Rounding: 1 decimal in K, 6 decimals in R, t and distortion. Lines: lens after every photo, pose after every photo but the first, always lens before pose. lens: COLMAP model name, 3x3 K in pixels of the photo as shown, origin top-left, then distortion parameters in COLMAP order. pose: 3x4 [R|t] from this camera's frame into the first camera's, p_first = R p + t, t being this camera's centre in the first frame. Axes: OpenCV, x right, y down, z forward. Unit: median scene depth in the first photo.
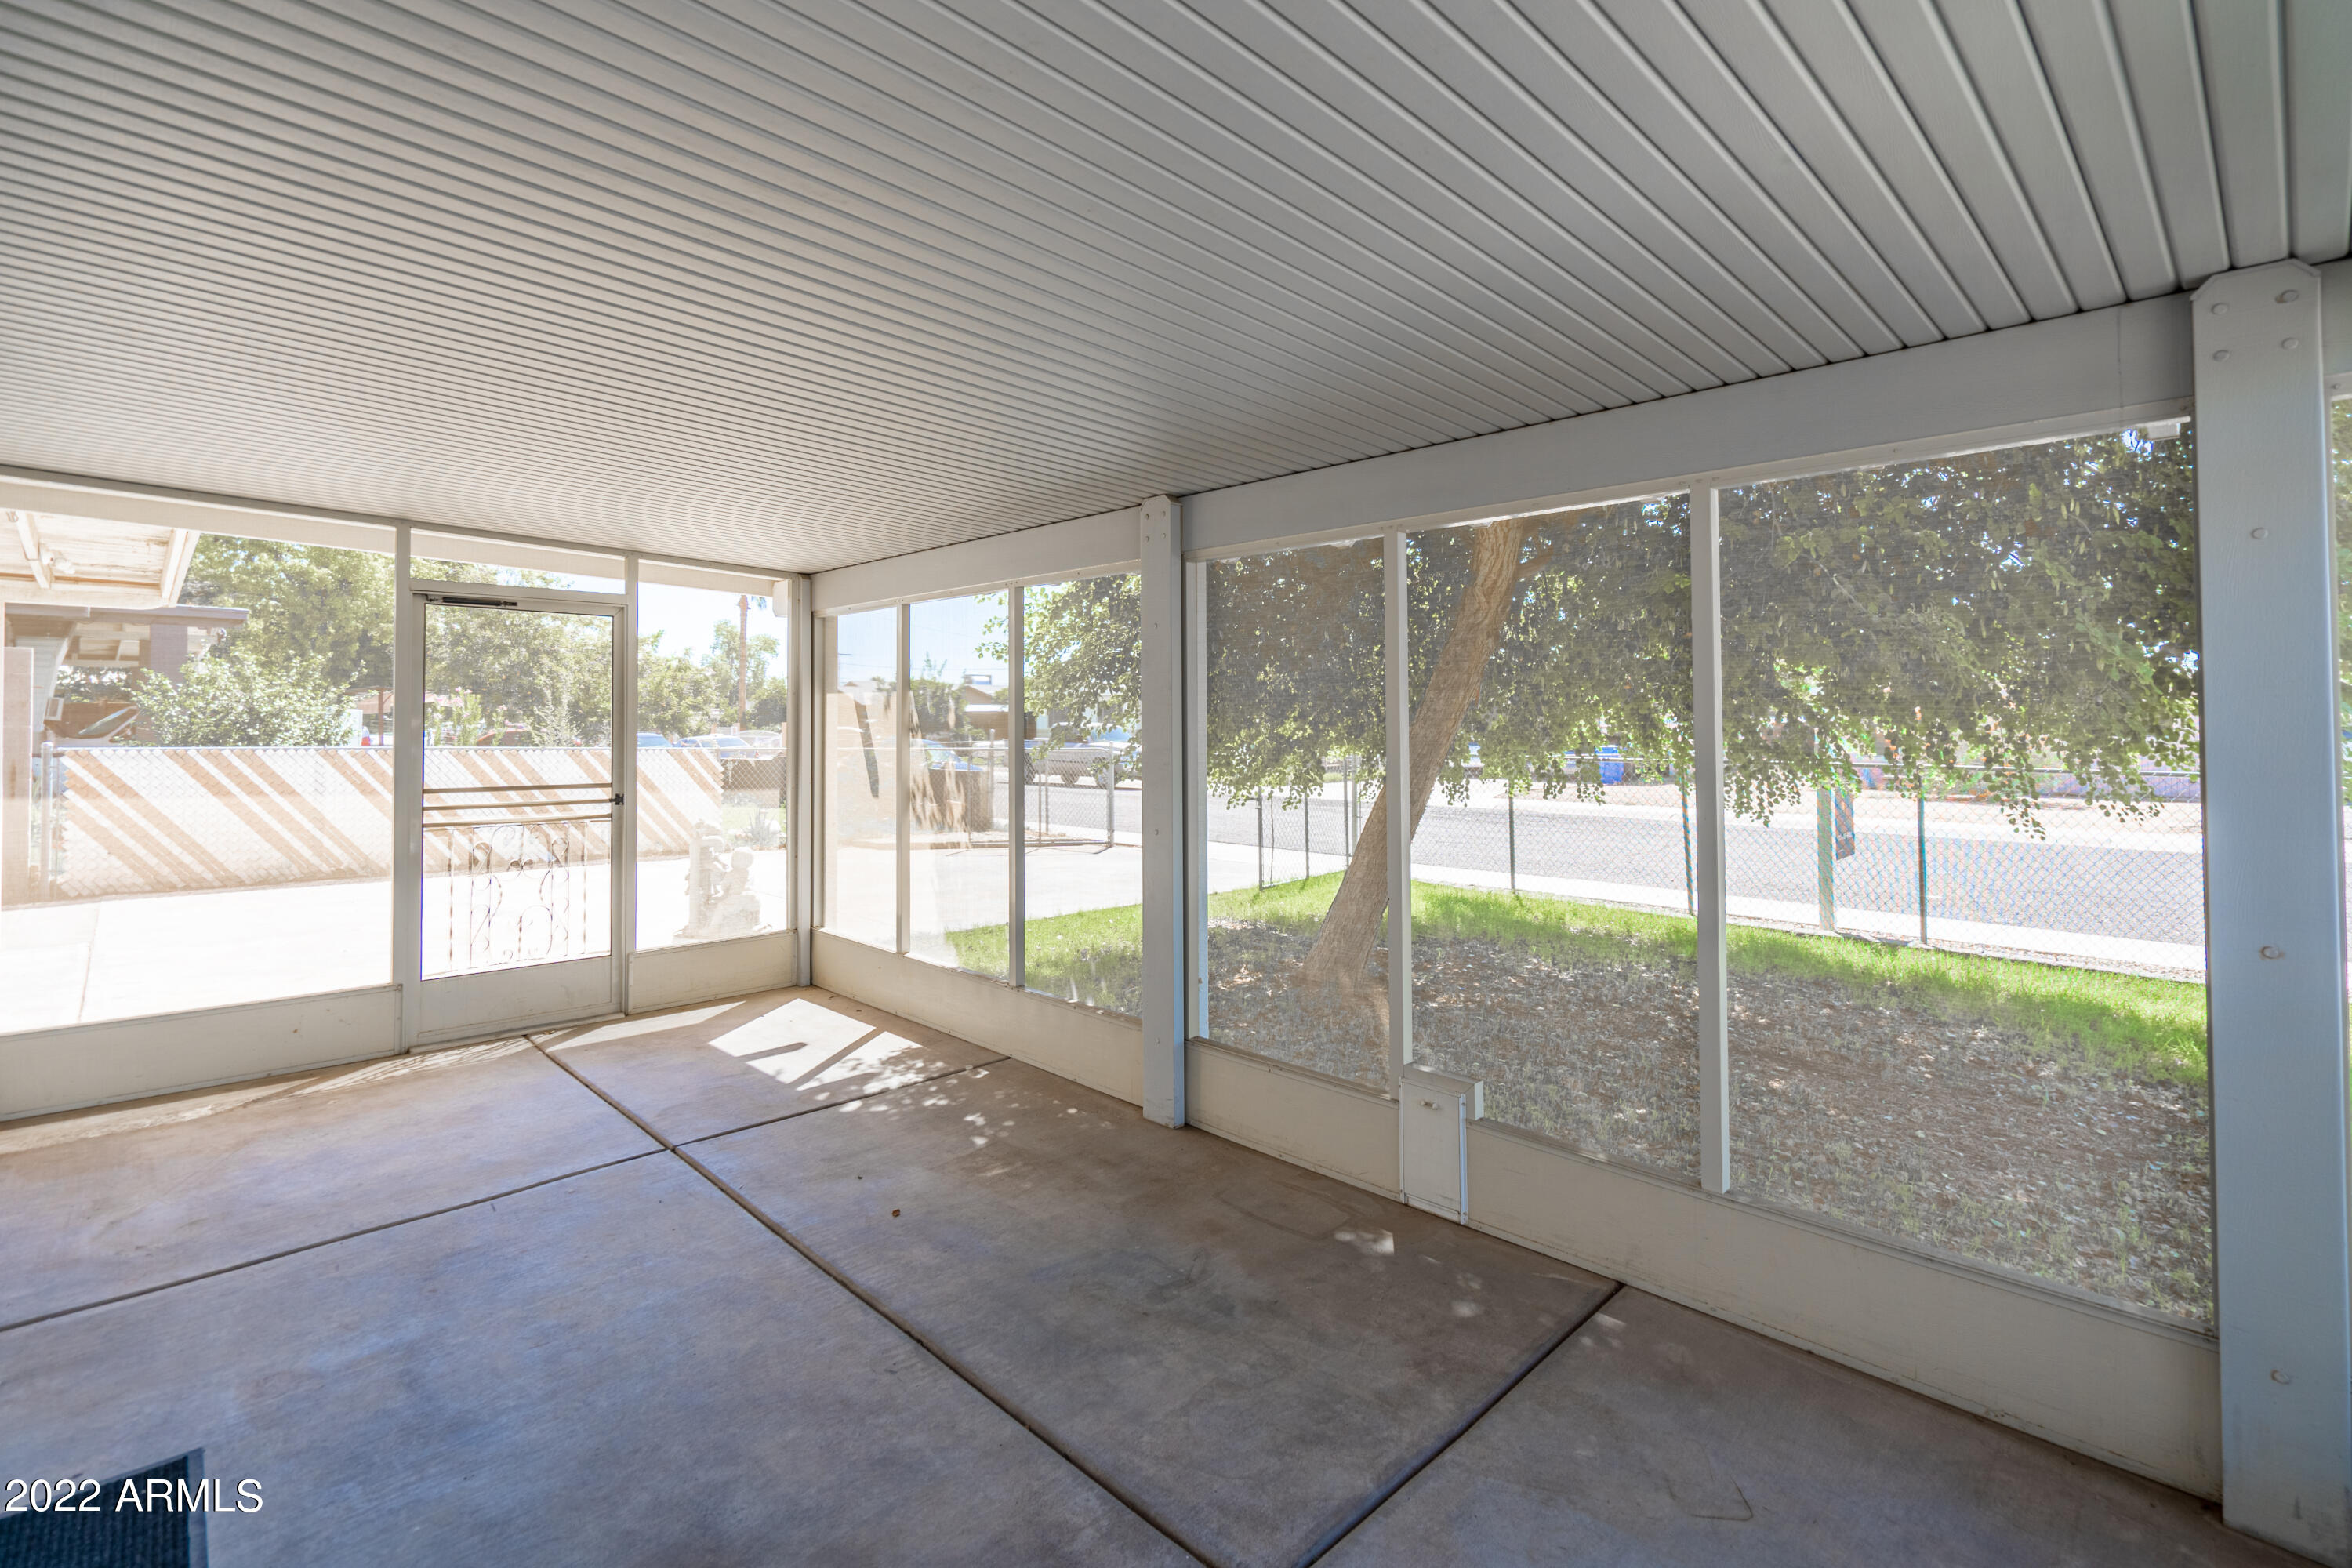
lens RADIAL K [[1092.9, 0, 1176.0], [0, 1092.9, 784.0], [0, 0, 1]] dist [-0.005570, -0.000247]
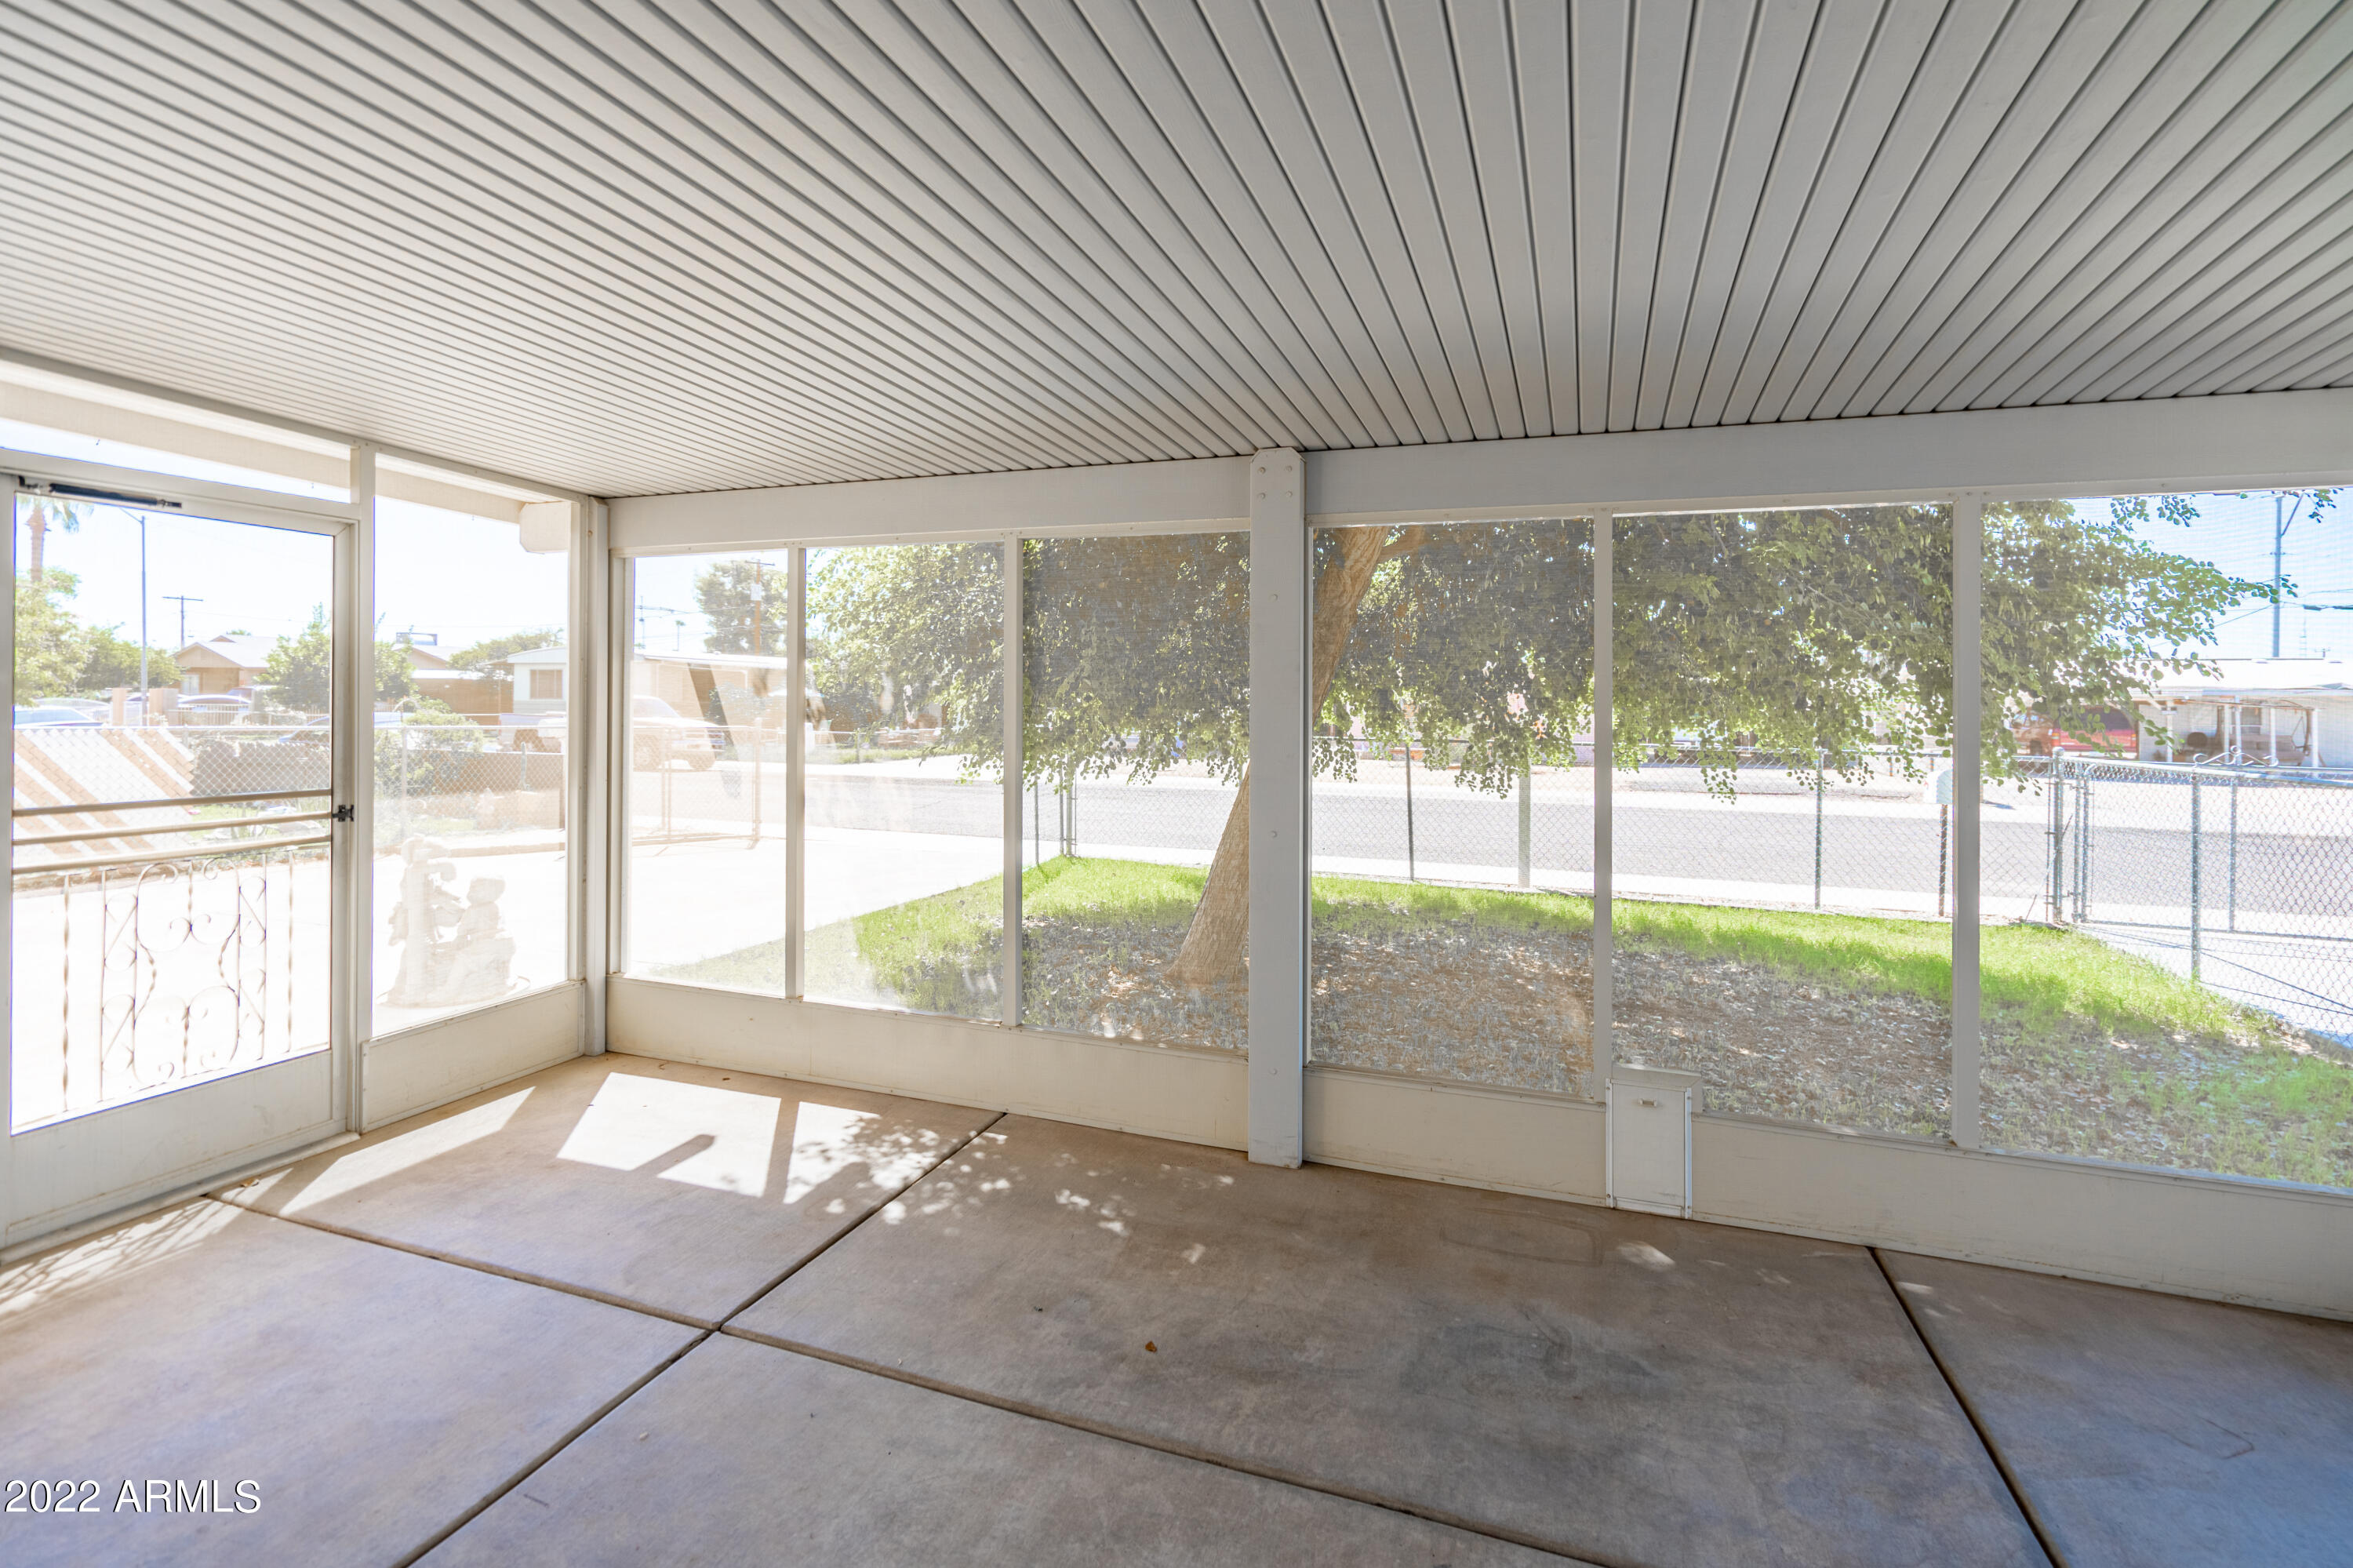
lens RADIAL K [[1099.5, 0, 1178.1], [0, 1099.5, 768.4], [0, 0, 1]] dist [-0.002795, -0.000140]
pose [[0.900780, -0.017185, 0.433935, -0.470675], [0.013379, 0.999841, 0.011823, -0.019438], [-0.434069, -0.004844, 0.900866, 0.245270]]
